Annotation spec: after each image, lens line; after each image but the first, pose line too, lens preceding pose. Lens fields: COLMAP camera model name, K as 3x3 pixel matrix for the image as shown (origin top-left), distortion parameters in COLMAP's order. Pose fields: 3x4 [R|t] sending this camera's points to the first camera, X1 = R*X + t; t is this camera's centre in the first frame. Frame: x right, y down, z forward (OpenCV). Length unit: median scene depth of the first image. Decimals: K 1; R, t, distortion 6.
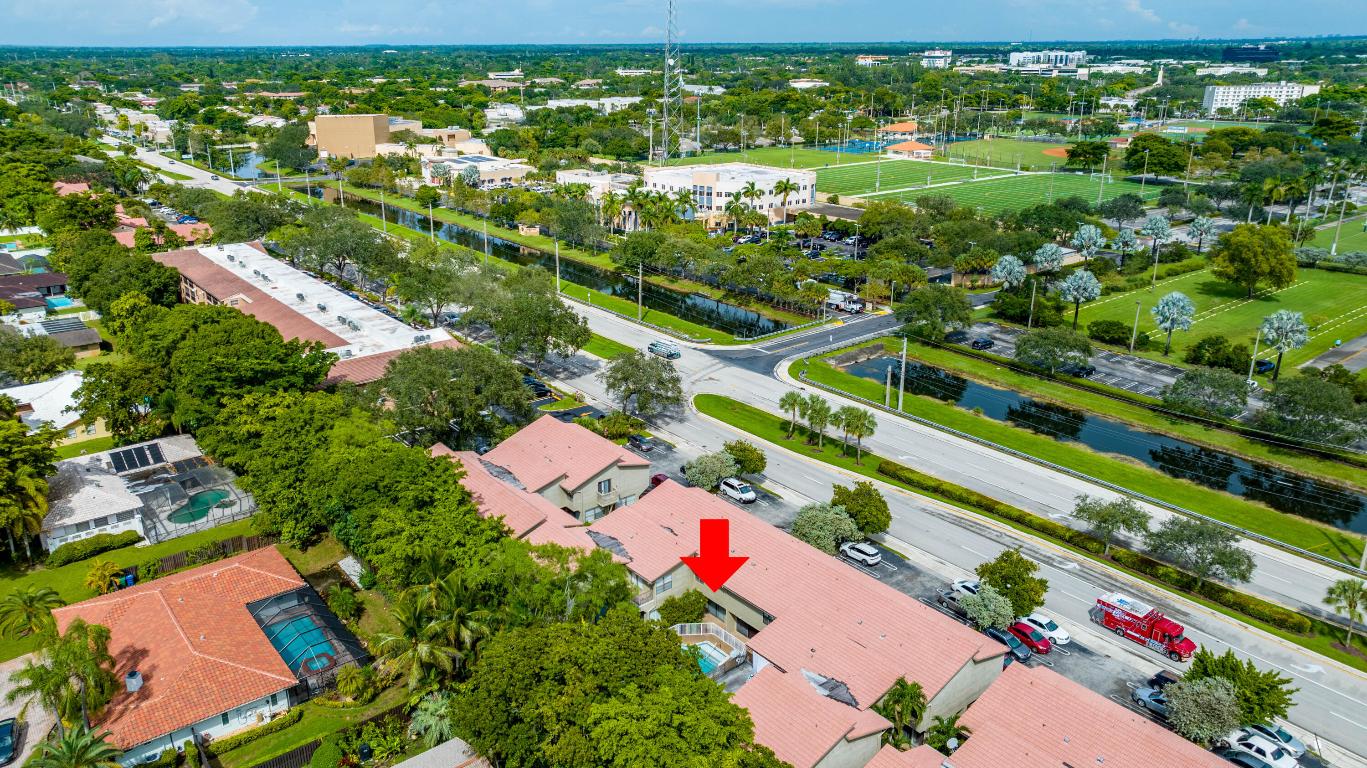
lens RADIAL K [[972.5, 0, 650.3], [0, 972.5, 382.9], [0, 0, 1]] dist [-0.025647, 0.034396]
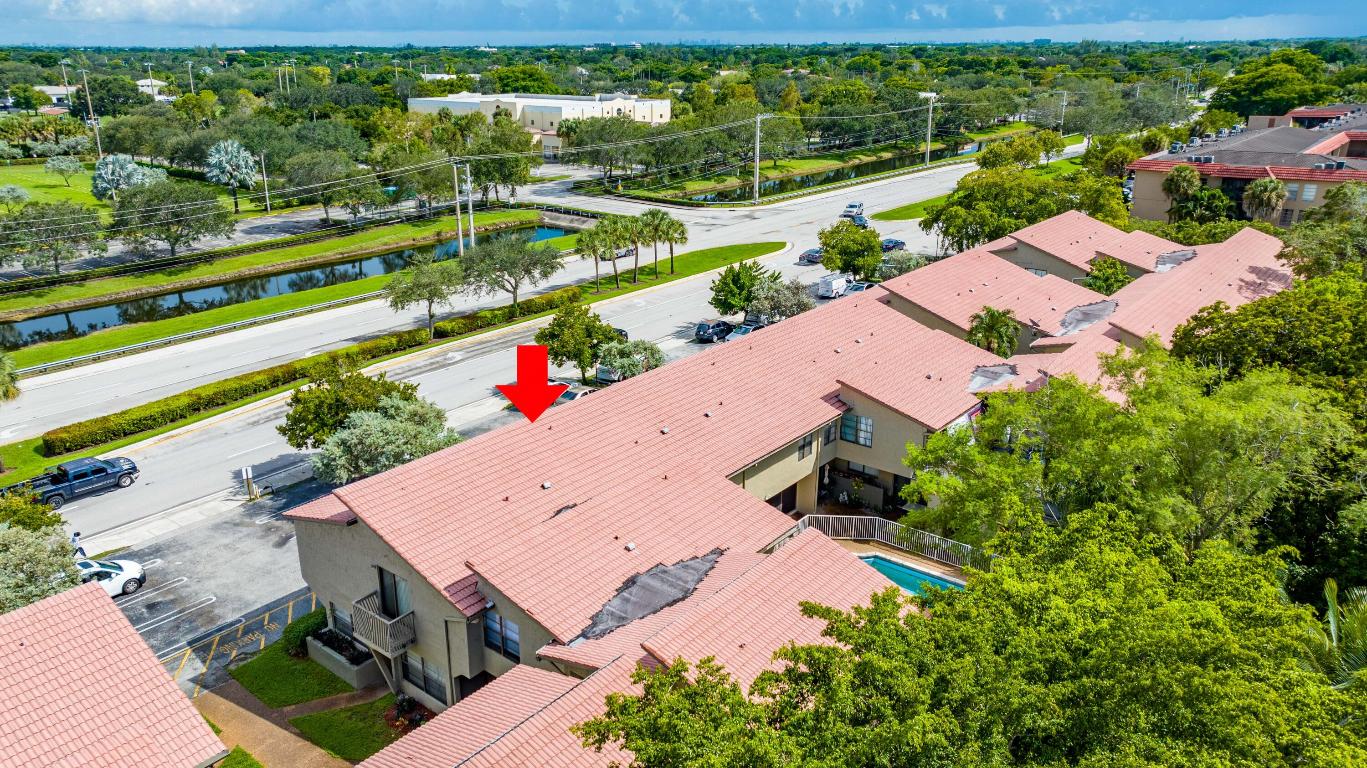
lens RADIAL K [[972.5, 0, 650.3], [0, 972.5, 382.9], [0, 0, 1]] dist [-0.025647, 0.034396]
pose [[-0.221661, -0.307575, 0.925345, -0.251059], [0.324344, 0.871664, 0.367426, -0.019085], [-0.919602, 0.381574, -0.093454, 0.745188]]
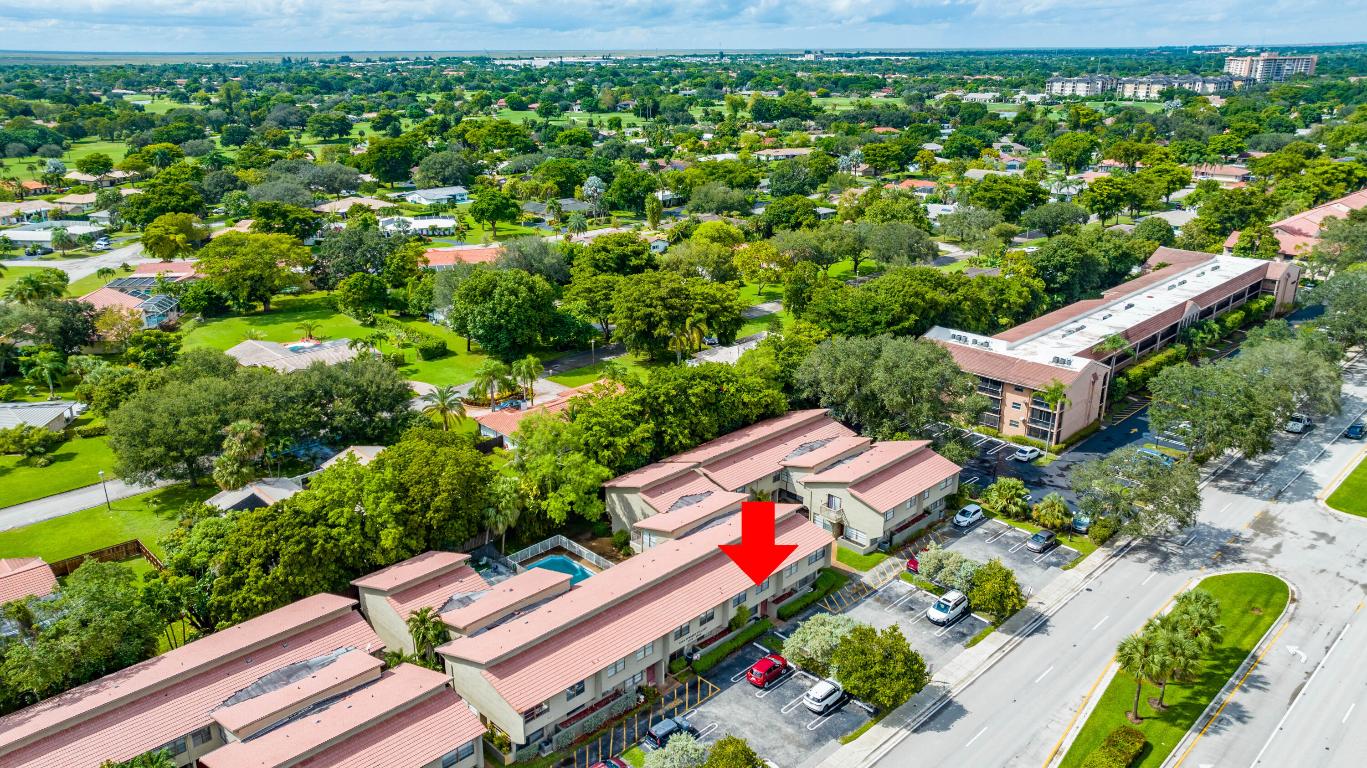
lens RADIAL K [[972.5, 0, 650.3], [0, 972.5, 382.9], [0, 0, 1]] dist [-0.025647, 0.034396]
pose [[0.111027, 0.329470, -0.937615, 0.679659], [-0.320250, 0.904983, 0.280081, -0.183410], [0.940804, 0.269174, 0.205991, 0.506541]]
